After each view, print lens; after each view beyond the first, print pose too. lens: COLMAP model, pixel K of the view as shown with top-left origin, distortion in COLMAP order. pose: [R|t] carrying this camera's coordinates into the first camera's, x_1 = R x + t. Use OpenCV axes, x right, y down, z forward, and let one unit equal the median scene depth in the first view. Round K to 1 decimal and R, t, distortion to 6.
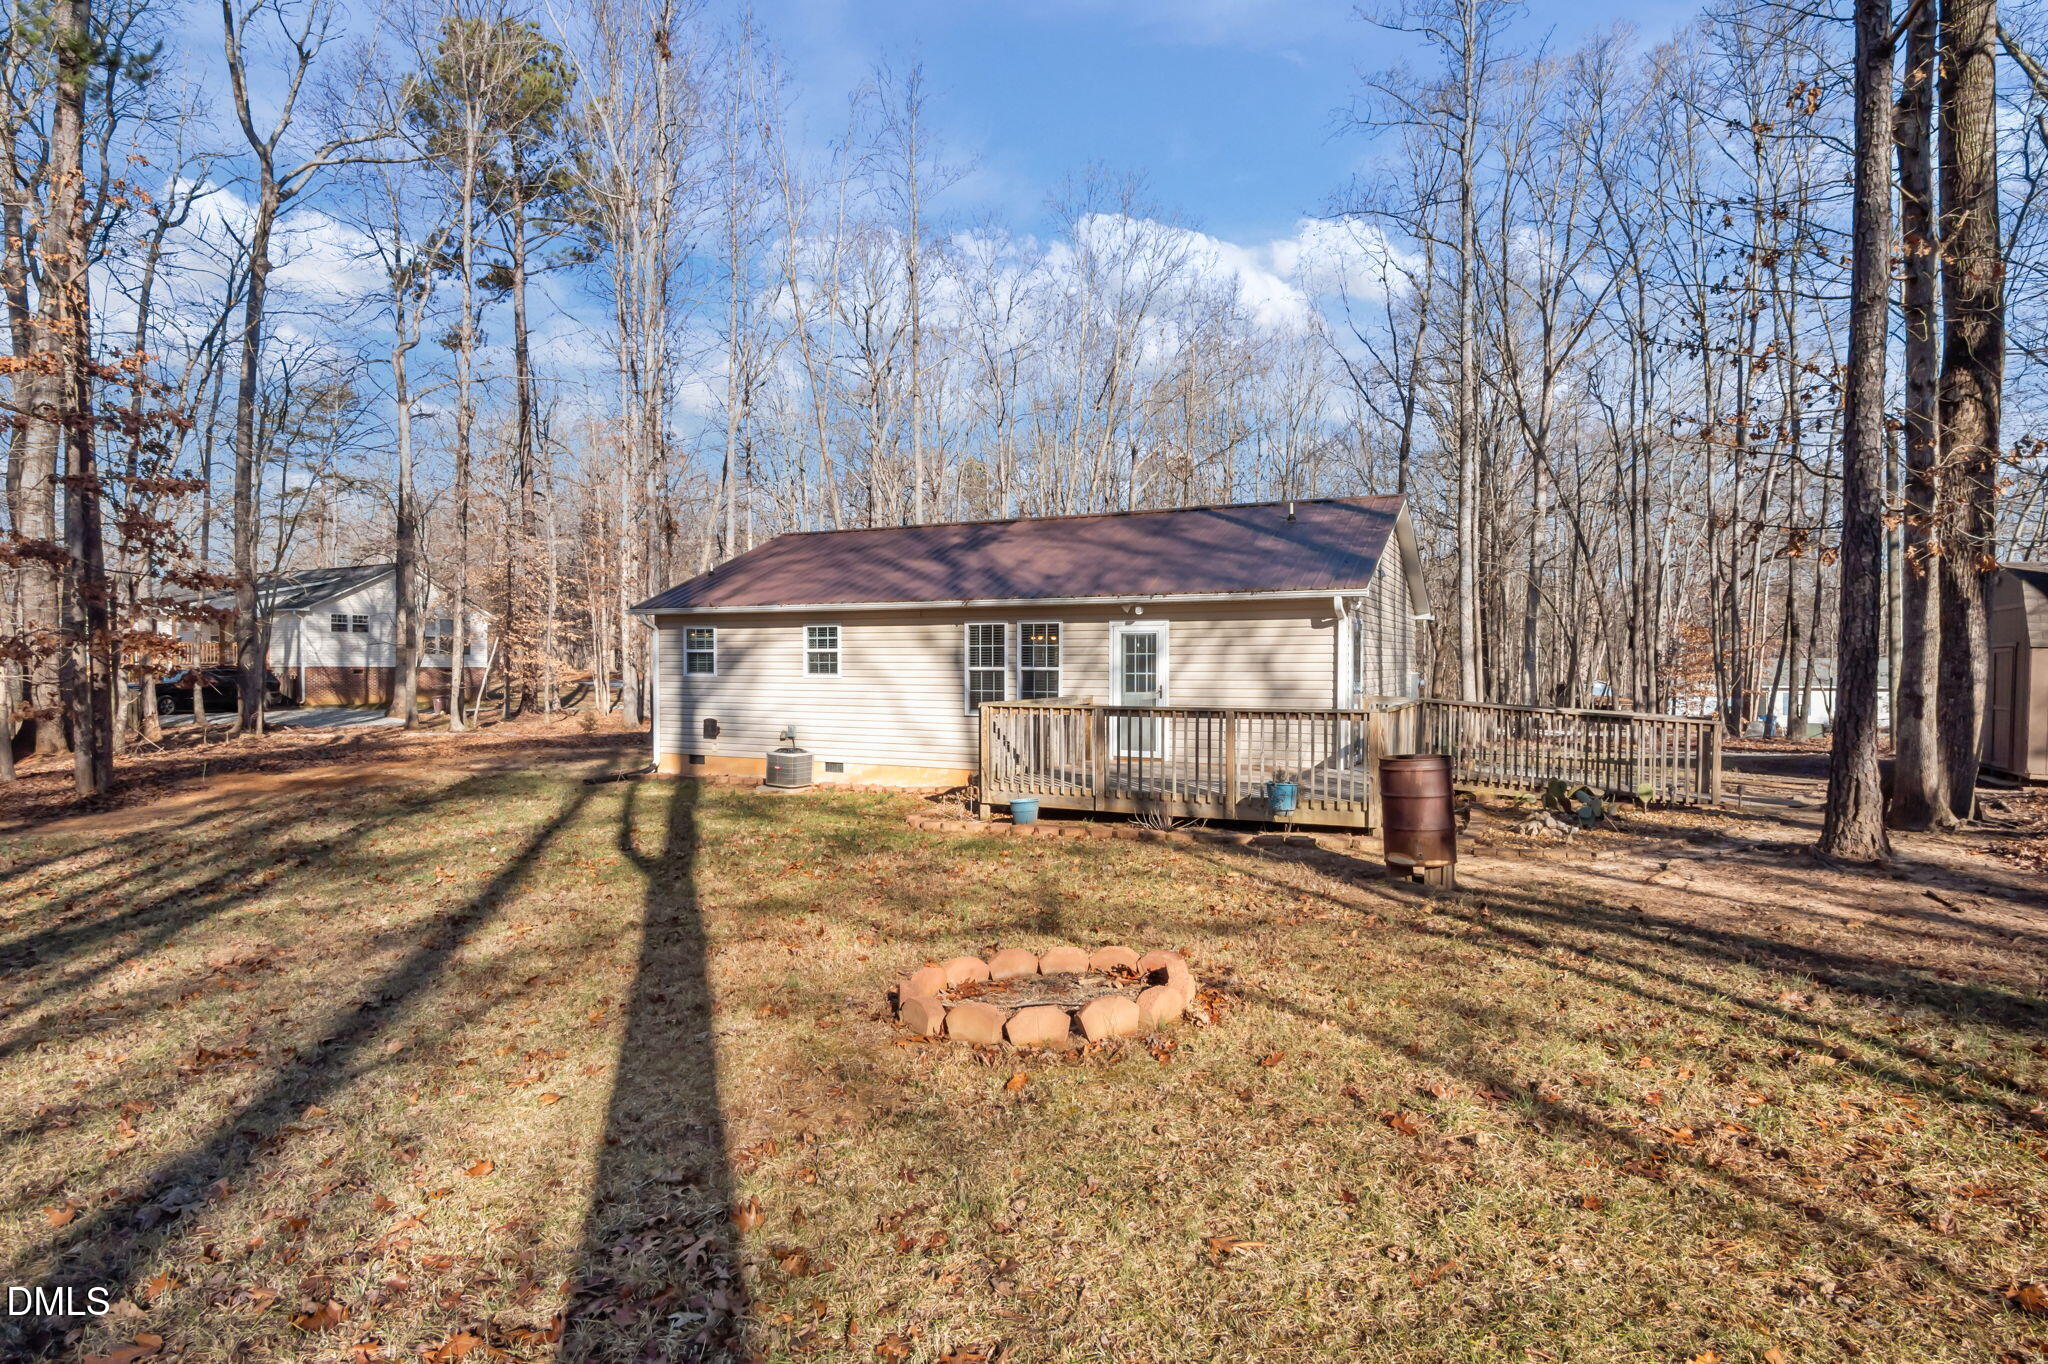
lens RADIAL K [[996.9, 0, 1083.0], [0, 996.9, 678.5], [0, 0, 1]] dist [-0.000509, -0.000025]
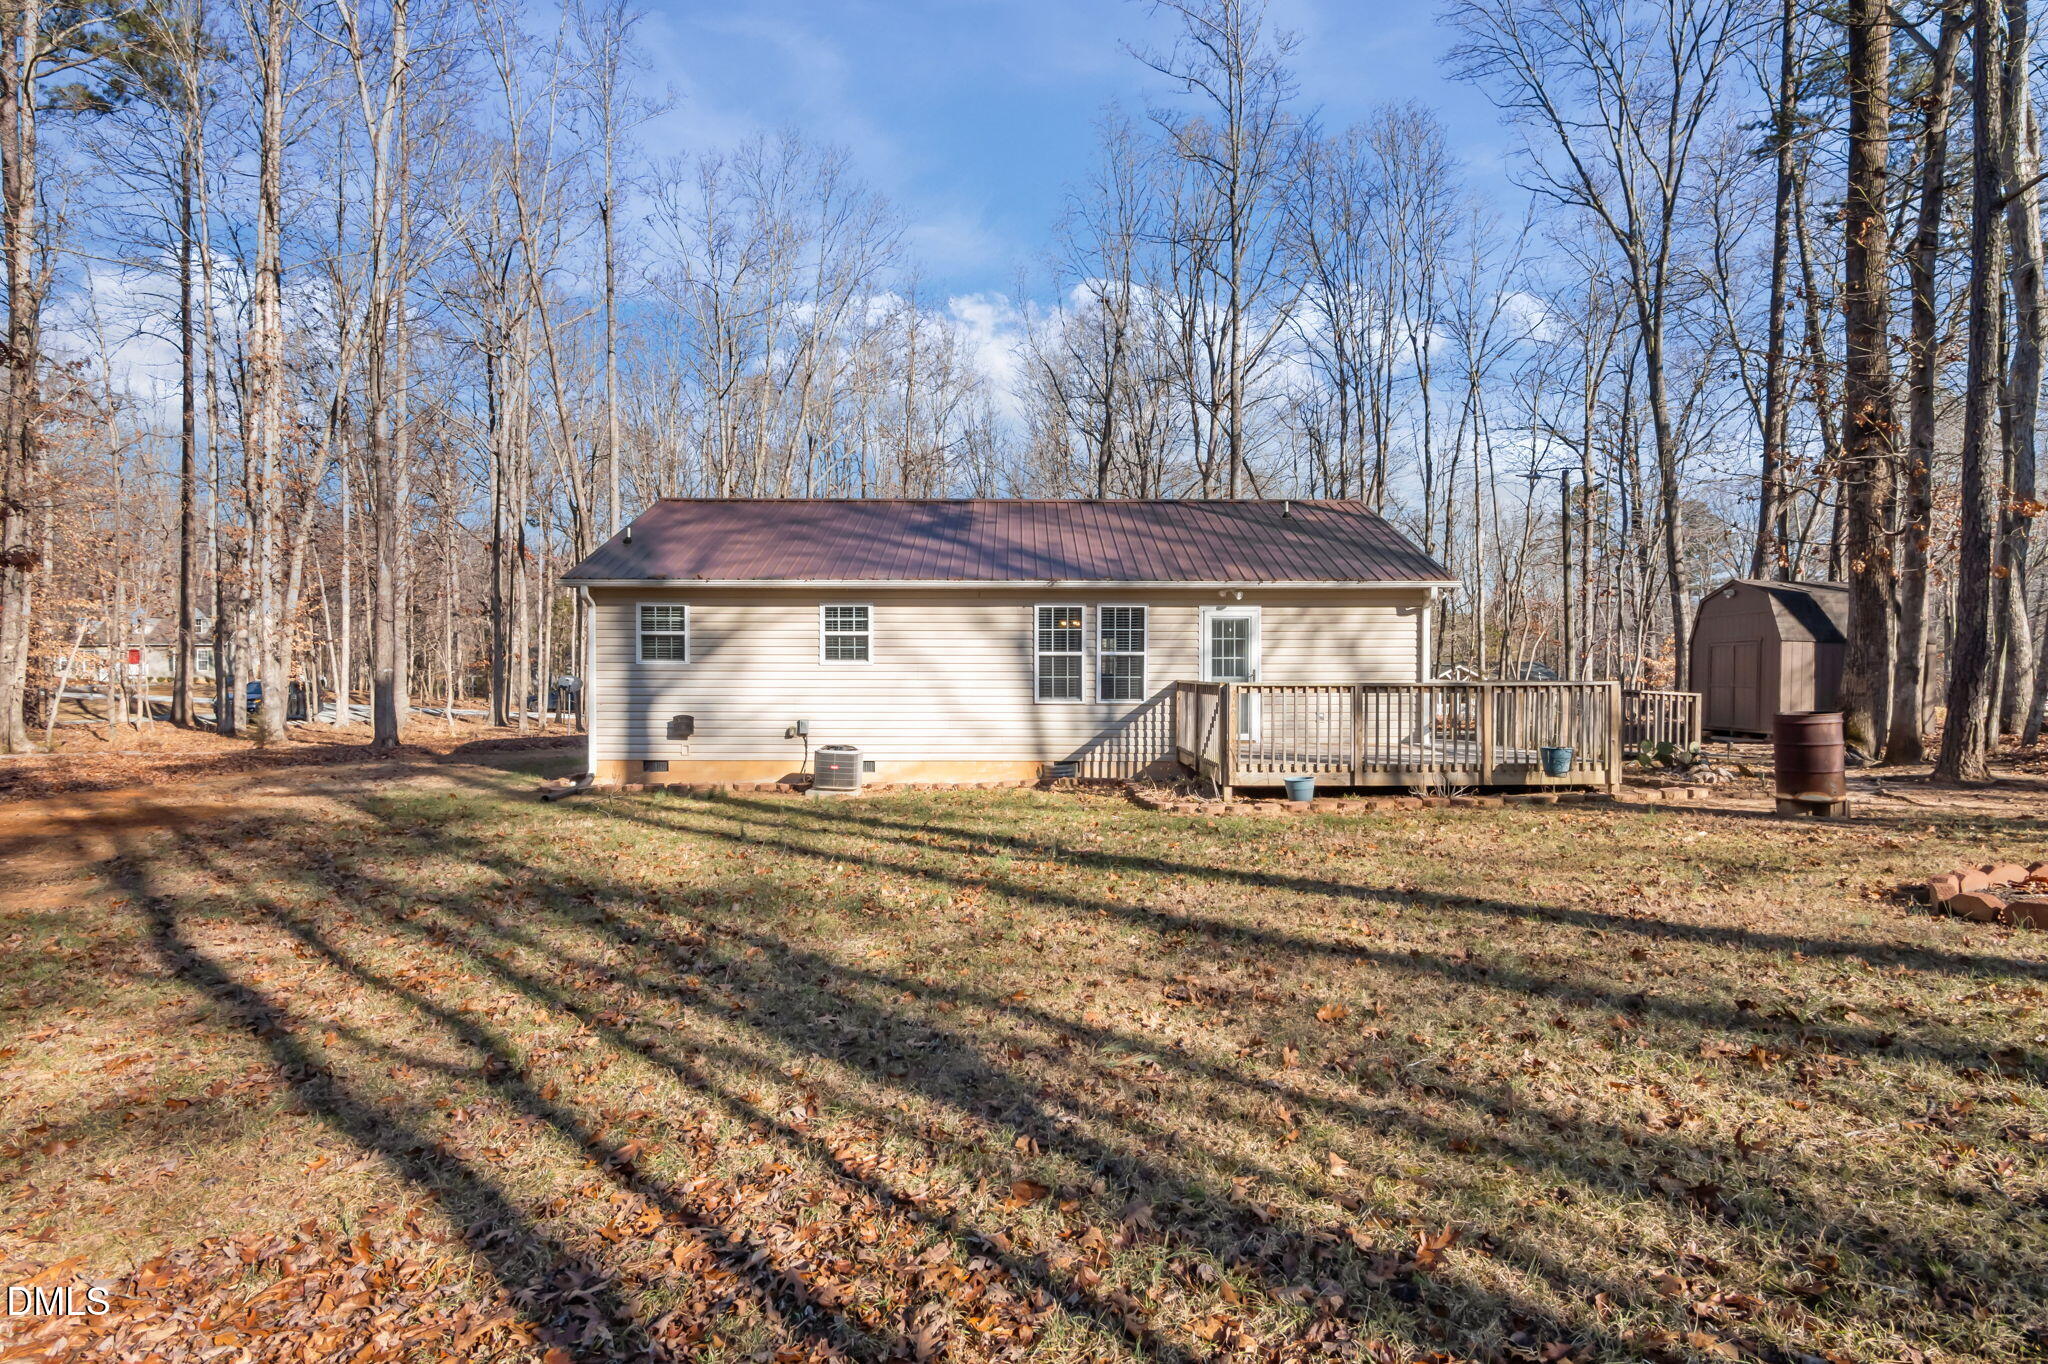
lens RADIAL K [[996.9, 0, 1083.0], [0, 996.9, 678.5], [0, 0, 1]] dist [-0.000509, -0.000025]
pose [[0.908557, -0.005631, 0.417722, -0.470076], [0.007793, 0.999964, -0.003472, 0.017039], [-0.417687, 0.006410, 0.908568, 0.130827]]
